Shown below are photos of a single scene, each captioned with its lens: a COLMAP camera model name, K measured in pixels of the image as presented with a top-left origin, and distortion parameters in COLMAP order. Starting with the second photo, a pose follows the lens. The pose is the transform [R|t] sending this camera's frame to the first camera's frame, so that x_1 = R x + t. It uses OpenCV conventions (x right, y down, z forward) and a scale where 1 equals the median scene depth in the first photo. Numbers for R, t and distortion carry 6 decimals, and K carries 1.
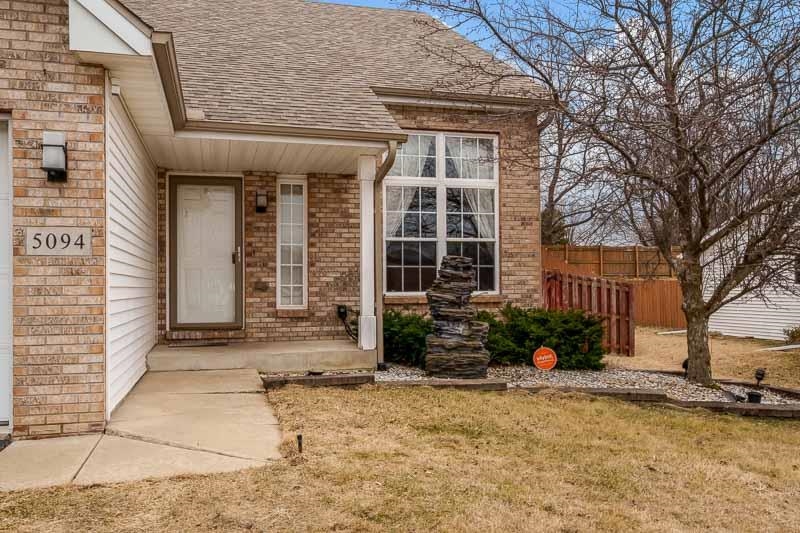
lens RADIAL K [[639.4, 0, 400.0], [0, 639.4, 266.5], [0, 0, 1]] dist [-0.002806, 0.002676]
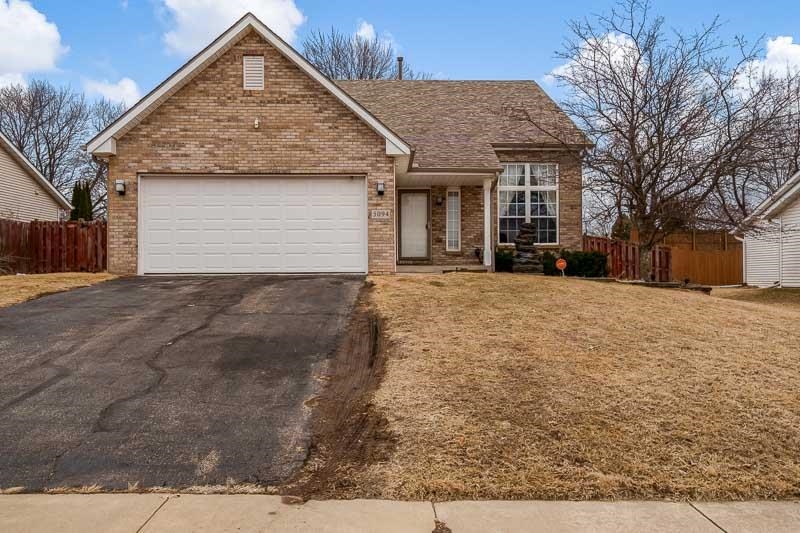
lens RADIAL K [[639.4, 0, 400.0], [0, 639.4, 266.5], [0, 0, 1]] dist [-0.002806, 0.002676]
pose [[0.969812, -0.001292, -0.243851, 0.172788], [0.001710, 0.999997, 0.001505, 0.114107], [0.243849, -0.001876, 0.969812, -1.079943]]
